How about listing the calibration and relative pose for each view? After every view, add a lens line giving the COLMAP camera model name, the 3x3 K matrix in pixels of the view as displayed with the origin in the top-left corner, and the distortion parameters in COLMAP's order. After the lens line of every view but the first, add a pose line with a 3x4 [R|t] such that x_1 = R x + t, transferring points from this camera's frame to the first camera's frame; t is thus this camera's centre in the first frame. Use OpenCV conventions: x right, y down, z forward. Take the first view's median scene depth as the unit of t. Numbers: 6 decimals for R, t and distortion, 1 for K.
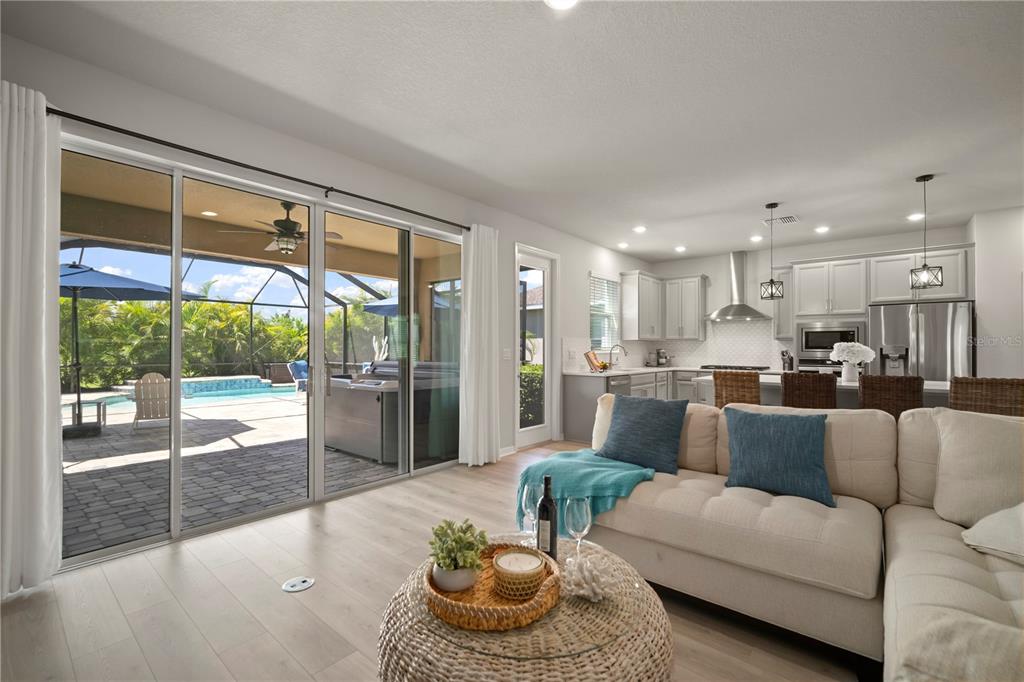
lens RADIAL K [[446.2, 0, 510.2], [0, 446.2, 345.3], [0, 0, 1]] dist [-0.013246, 0.004294]
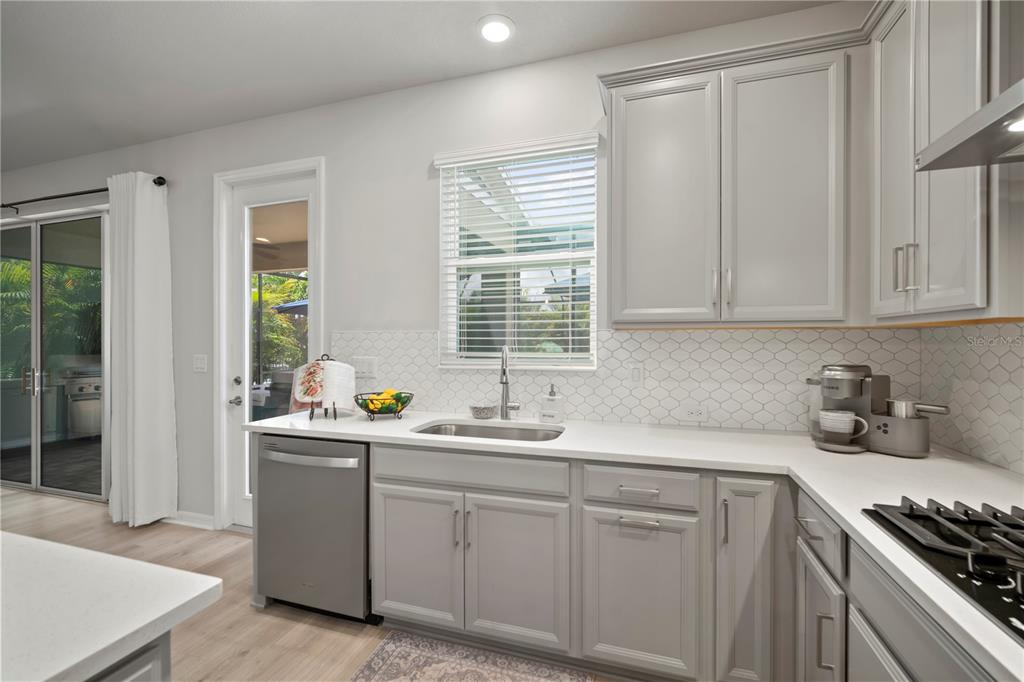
lens RADIAL K [[446.2, 0, 510.1], [0, 446.2, 343.0], [0, 0, 1]] dist [-0.013246, 0.004294]
pose [[0.378319, -0.000306, -0.925675, 0.599396], [0.008219, 0.999962, 0.003029, -0.005168], [0.925639, -0.008754, 0.378307, 0.971110]]
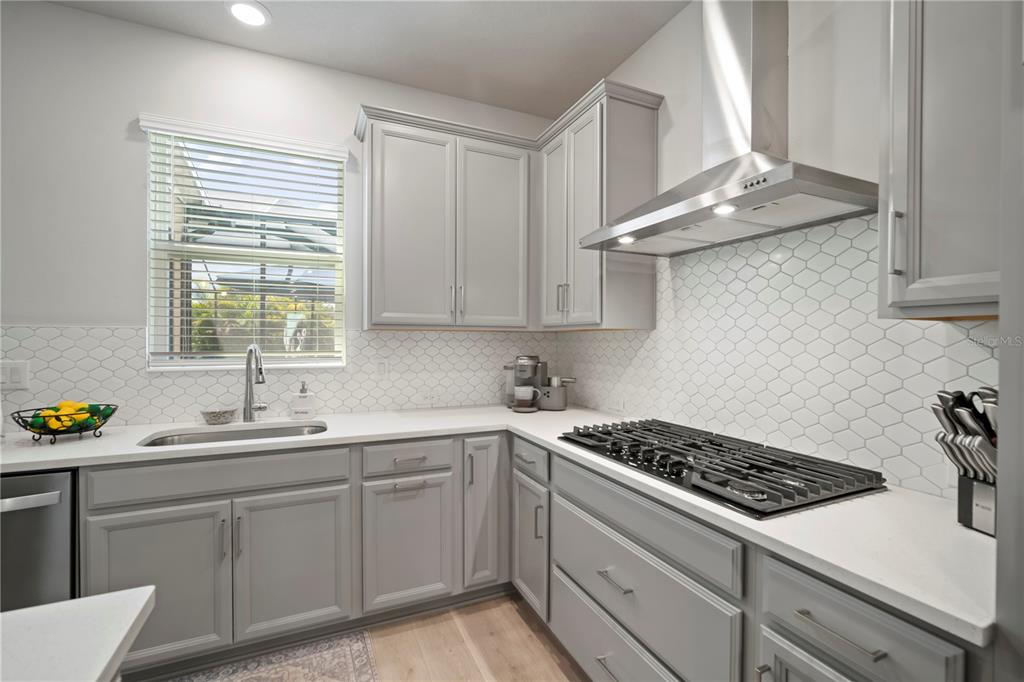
lens RADIAL K [[446.2, 0, 513.8], [0, 446.2, 342.4], [0, 0, 1]] dist [-0.013246, 0.004294]
pose [[0.903488, 0.001667, -0.428610, 0.594246], [0.002866, 0.999947, 0.009930, -0.006104], [0.428603, -0.010200, 0.903435, 0.879309]]
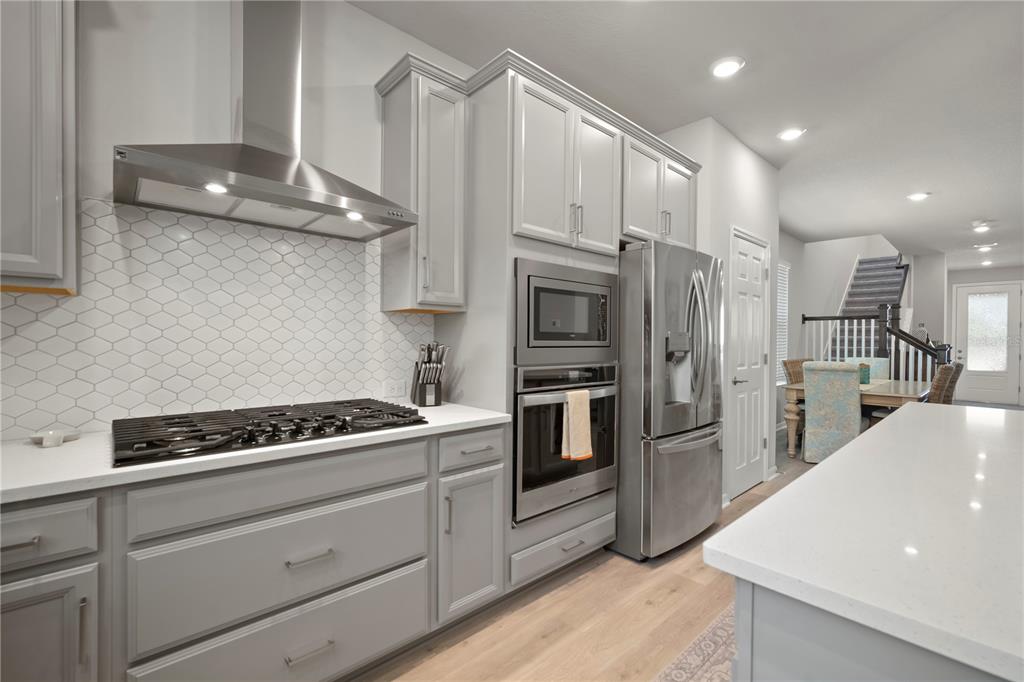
lens RADIAL K [[446.2, 0, 520.7], [0, 446.2, 343.0], [0, 0, 1]] dist [-0.013246, 0.004294]
pose [[0.120572, -0.011423, 0.992639, 0.337249], [-0.013283, 0.999826, 0.013119, 0.006648], [-0.992616, -0.014767, 0.120400, 0.975645]]
